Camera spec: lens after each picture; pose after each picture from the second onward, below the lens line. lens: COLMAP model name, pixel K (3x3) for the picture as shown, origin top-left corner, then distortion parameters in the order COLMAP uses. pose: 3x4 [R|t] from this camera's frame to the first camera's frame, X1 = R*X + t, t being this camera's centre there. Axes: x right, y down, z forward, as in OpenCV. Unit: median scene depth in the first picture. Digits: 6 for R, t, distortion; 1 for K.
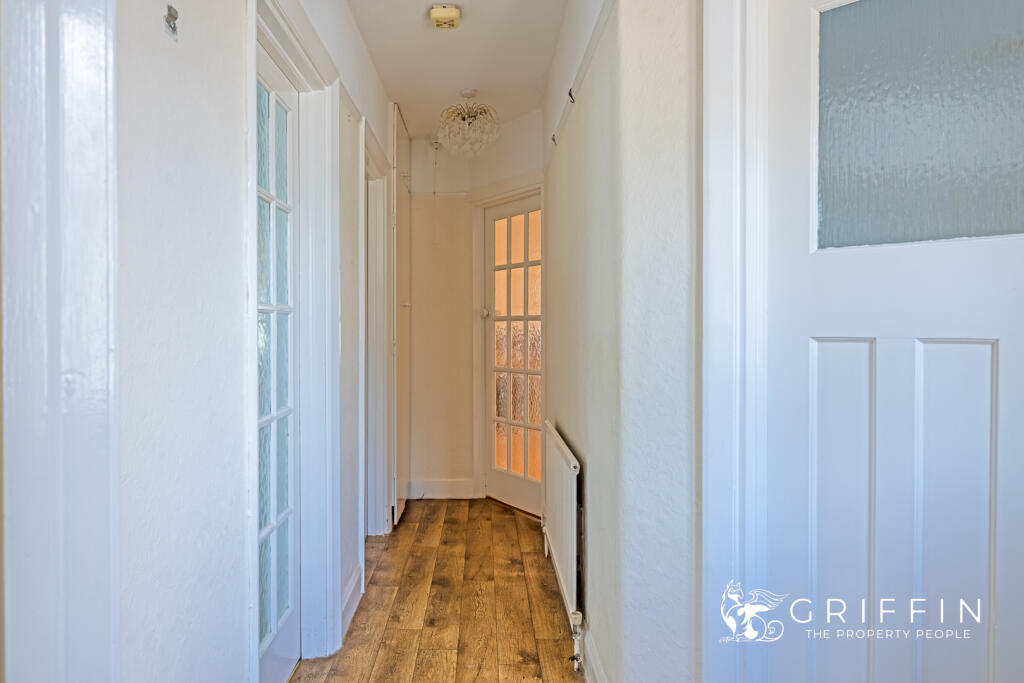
lens RADIAL K [[705.0, 0, 512.0], [0, 705.0, 341.5], [0, 0, 1]] dist [0.000336, 0.000016]
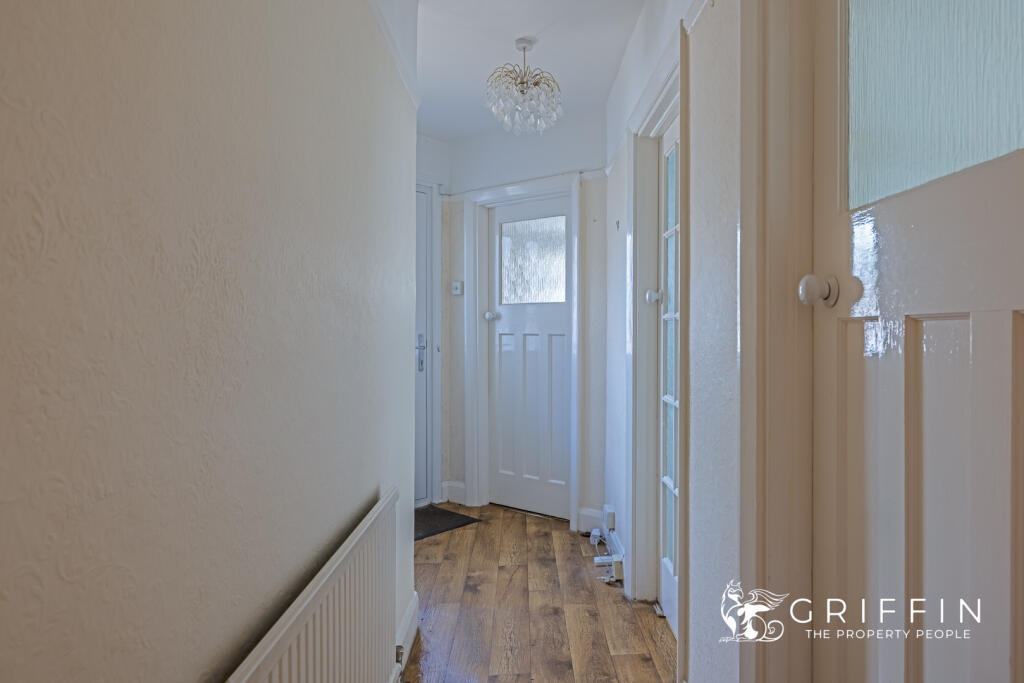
lens RADIAL K [[631.3, 0, 512.0], [0, 631.3, 341.5], [0, 0, 1]] dist [0.043146, 0.001058]
pose [[-0.997570, -0.042838, 0.054939, -0.080168], [-0.041146, 0.998654, 0.031567, -0.026151], [-0.056217, 0.029230, -0.997991, 1.863309]]
